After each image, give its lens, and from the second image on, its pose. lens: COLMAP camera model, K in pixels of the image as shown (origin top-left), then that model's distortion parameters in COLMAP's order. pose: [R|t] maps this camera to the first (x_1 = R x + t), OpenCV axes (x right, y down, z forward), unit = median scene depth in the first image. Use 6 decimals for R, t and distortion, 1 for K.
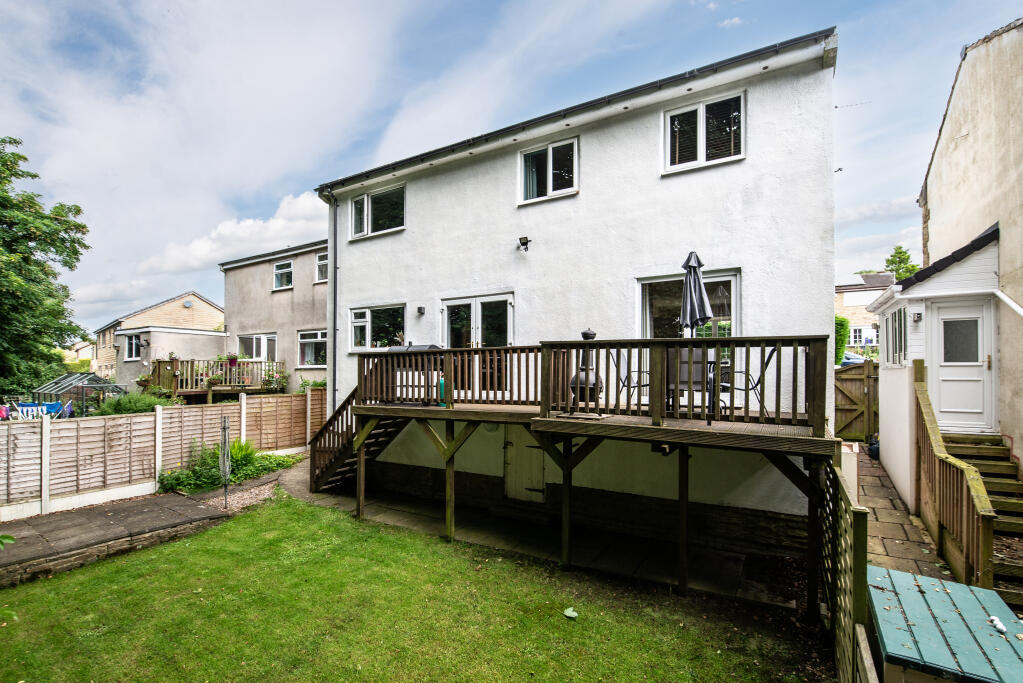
lens RADIAL K [[485.9, 0, 531.8], [0, 485.9, 370.6], [0, 0, 1]] dist [-0.002575, -0.008719]
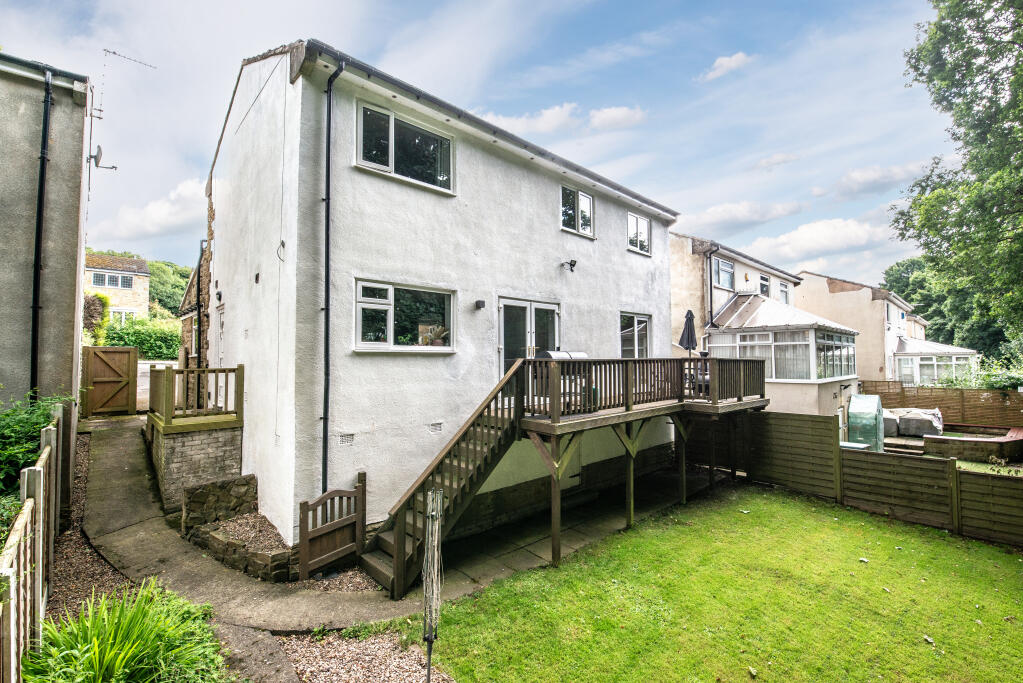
lens RADIAL K [[466.1, 0, 503.3], [0, 466.1, 341.4], [0, 0, 1]] dist [-0.005186, -0.008173]
pose [[0.261936, 0.042015, 0.964170, -1.114603], [0.004222, 0.998992, -0.044679, -0.028834], [-0.965076, 0.015774, 0.261495, 0.857794]]
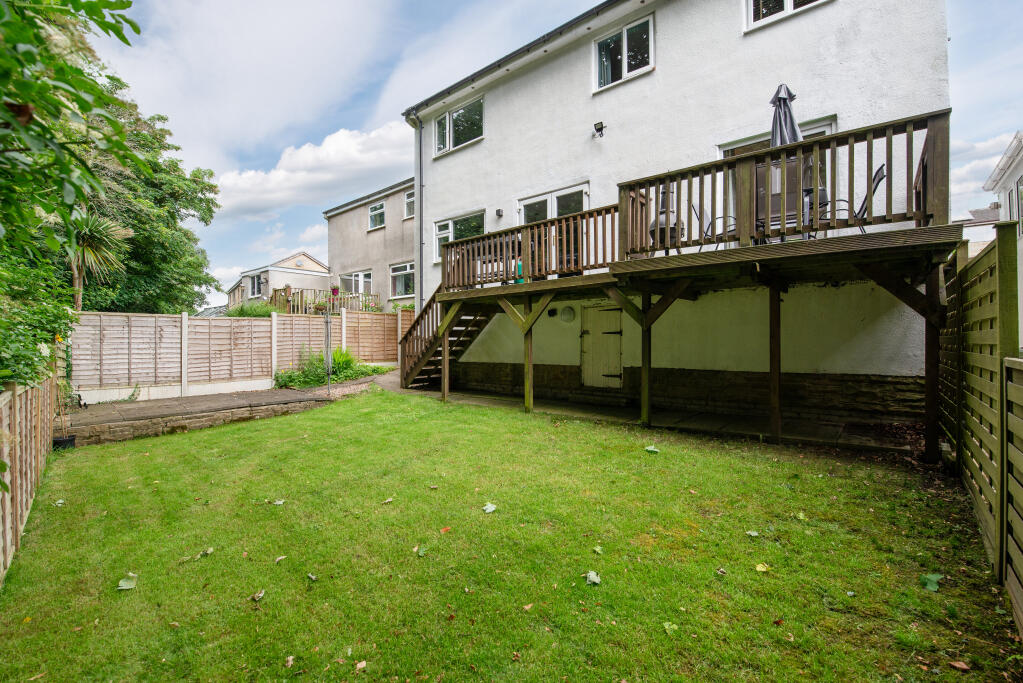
lens RADIAL K [[466.1, 0, 528.9], [0, 466.1, 340.8], [0, 0, 1]] dist [-0.005186, -0.008173]
pose [[0.986722, -0.008249, -0.162209, -0.006407], [0.009059, 0.999950, 0.004256, 0.166487], [0.162166, -0.005669, 0.986747, 0.025860]]
